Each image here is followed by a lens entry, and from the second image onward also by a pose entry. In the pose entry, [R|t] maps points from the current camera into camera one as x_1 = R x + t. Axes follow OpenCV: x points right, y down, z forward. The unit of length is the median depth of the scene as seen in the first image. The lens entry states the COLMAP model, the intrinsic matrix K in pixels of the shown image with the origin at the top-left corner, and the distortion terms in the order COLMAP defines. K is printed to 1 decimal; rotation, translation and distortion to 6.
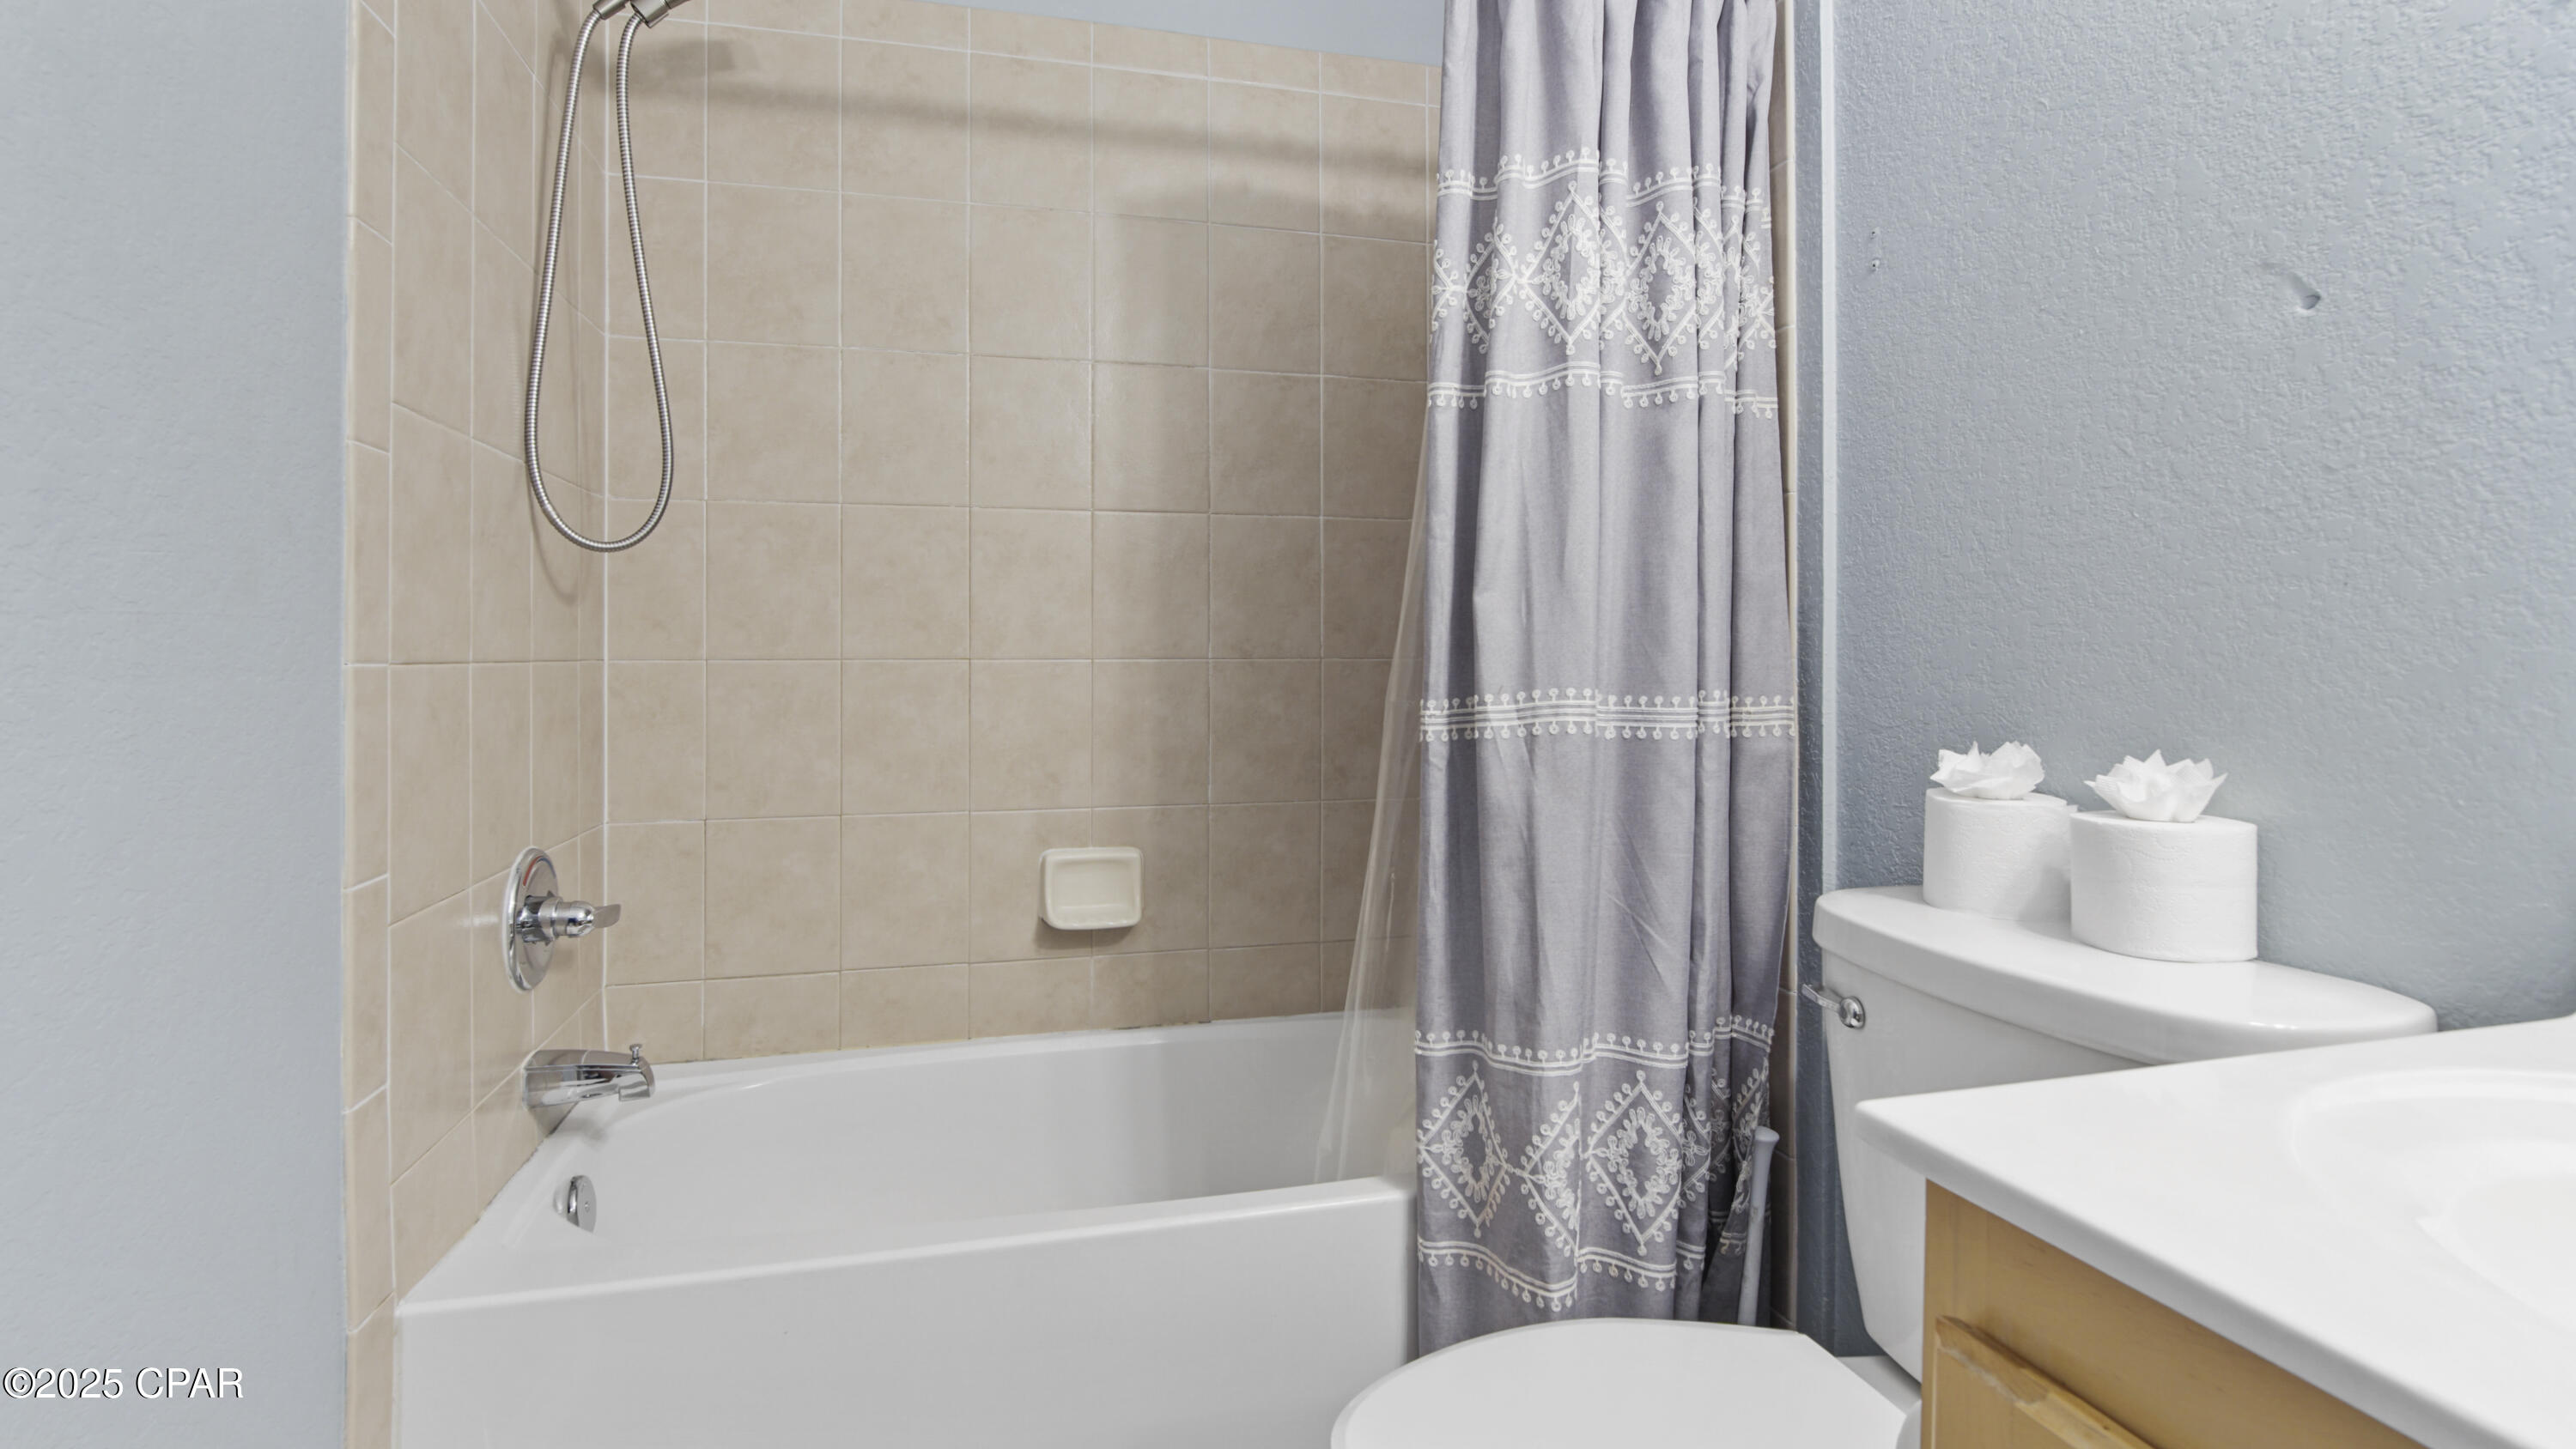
lens RADIAL K [[1218.0, 0, 1290.3], [0, 1218.0, 665.5], [0, 0, 1]] dist [-0.010467, -0.001011]
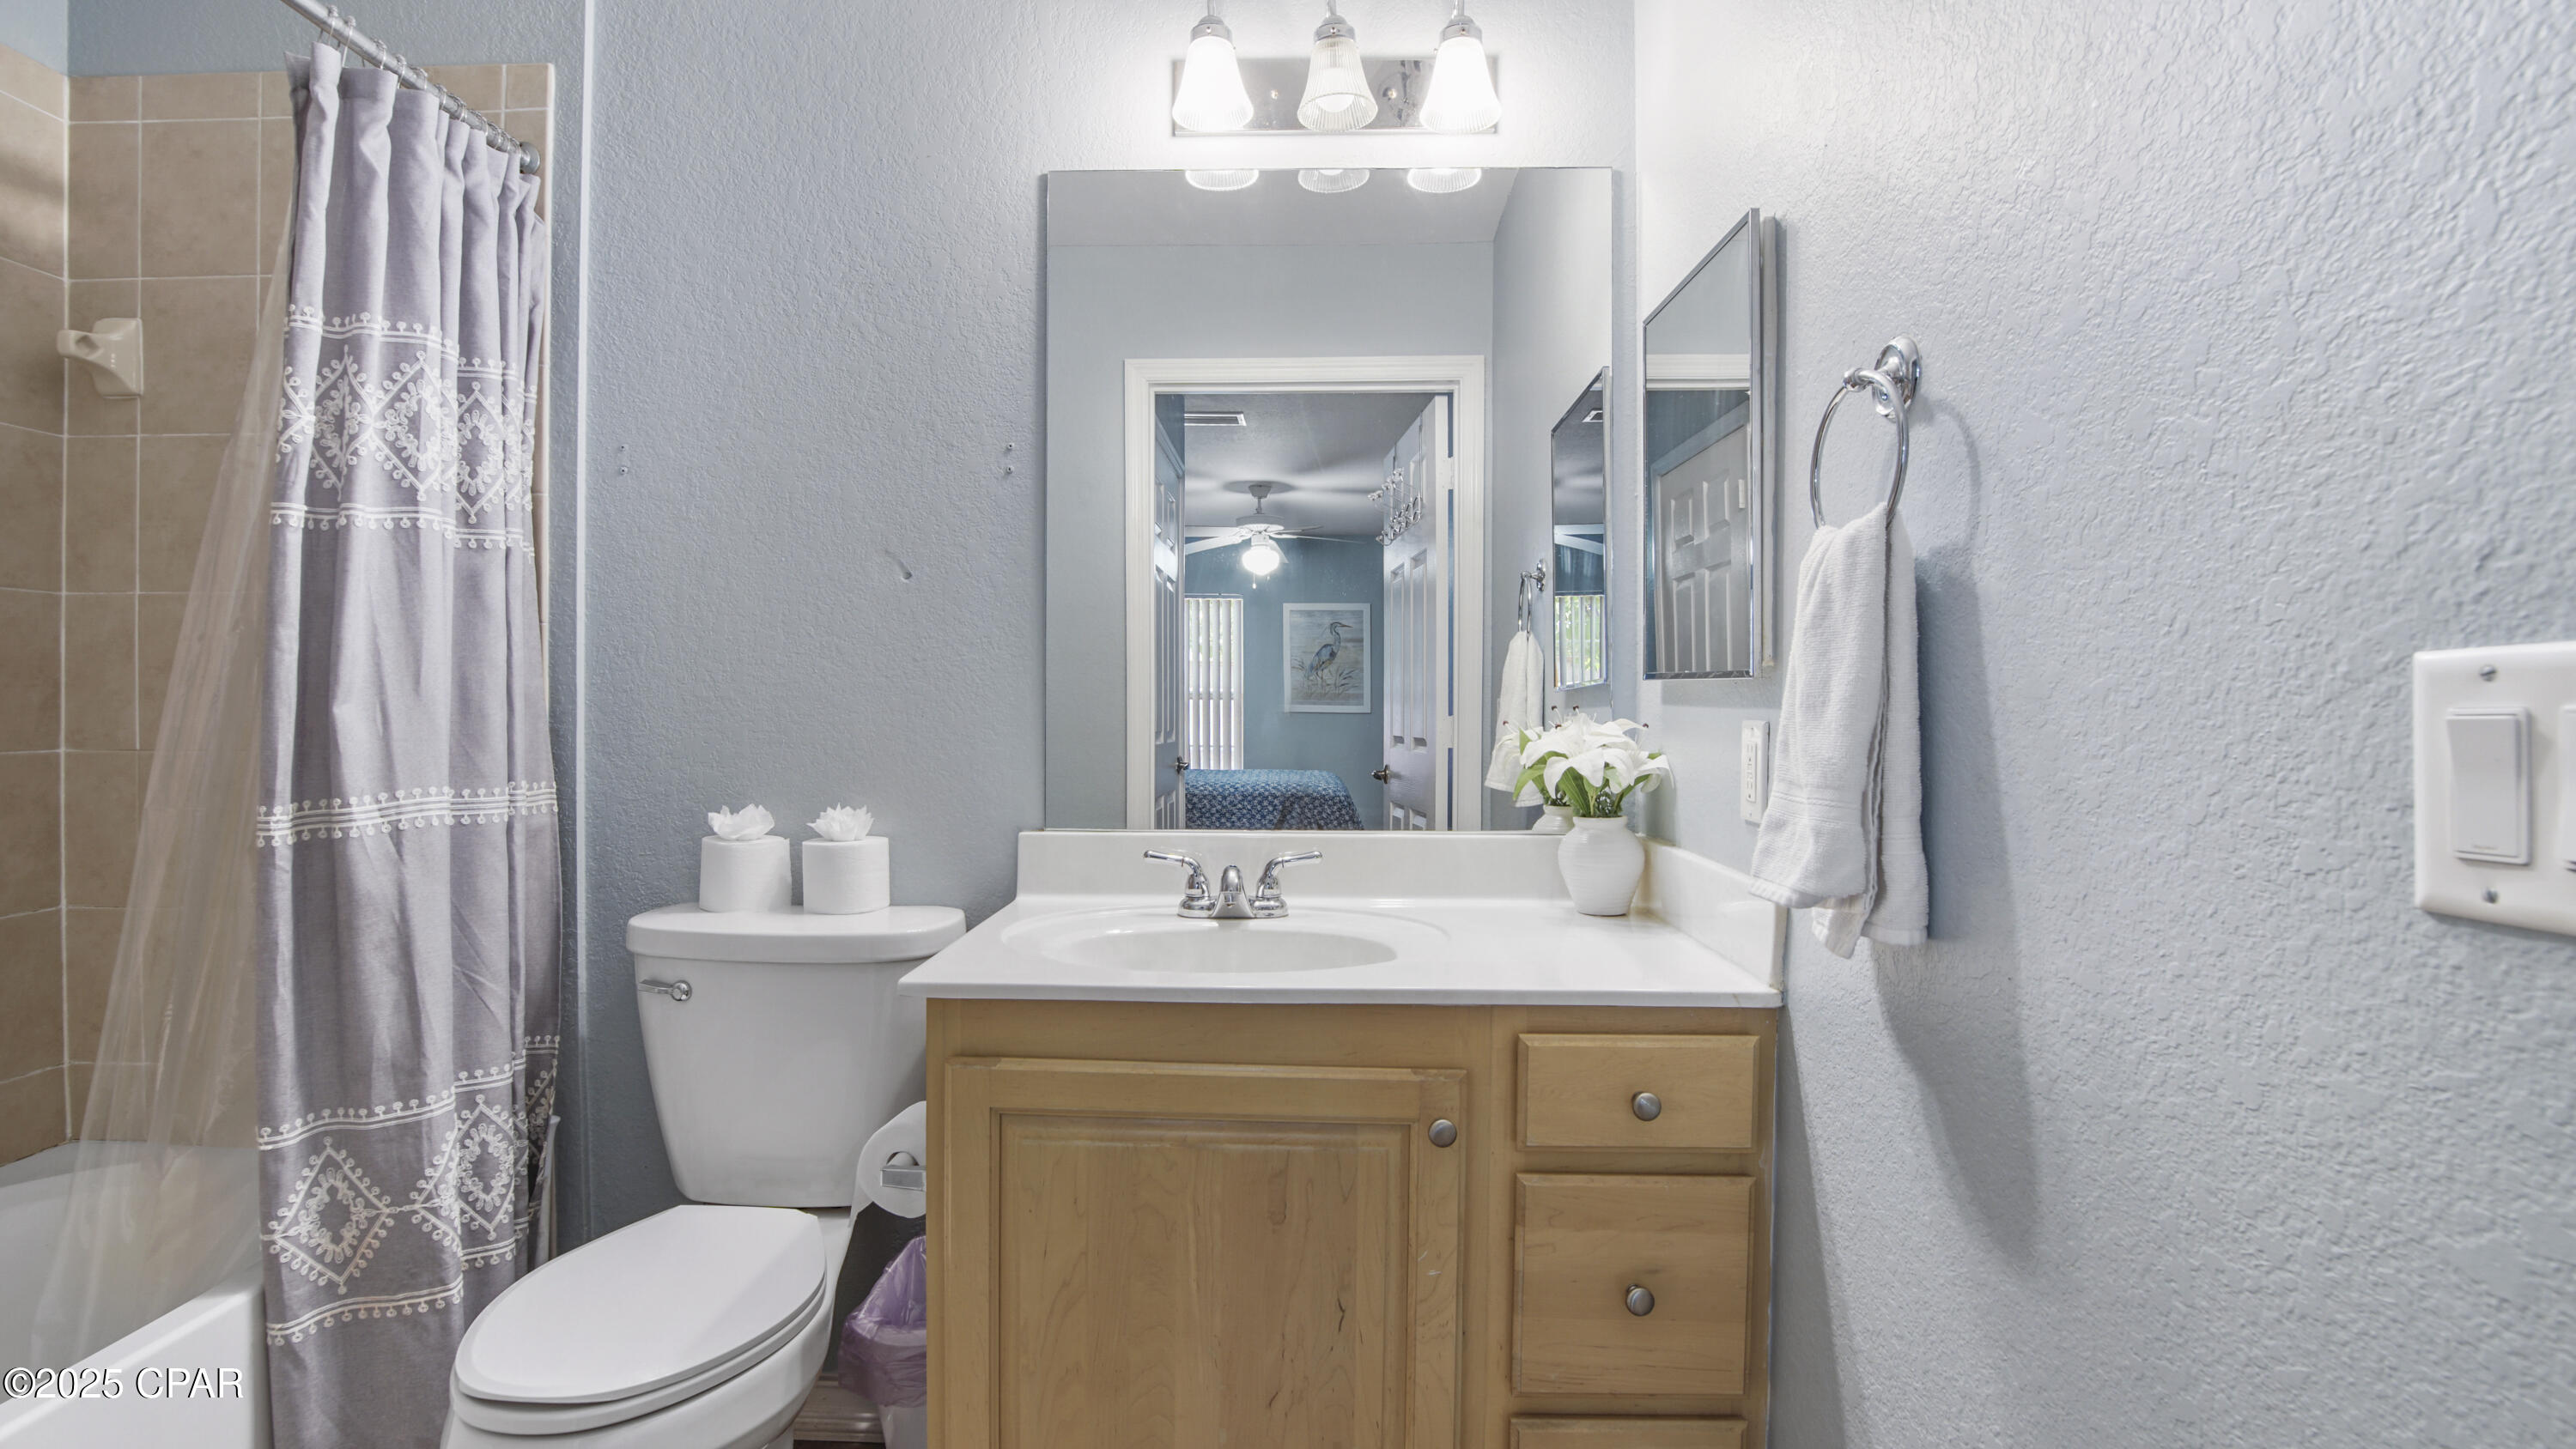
lens RADIAL K [[1218.0, 0, 1284.8], [0, 1218.0, 716.6], [0, 0, 1]] dist [-0.010467, -0.001011]
pose [[0.258952, -0.008931, 0.965849, -0.670984], [0.000165, 0.999958, 0.009203, -0.058554], [-0.965890, -0.002224, 0.258943, -0.098938]]
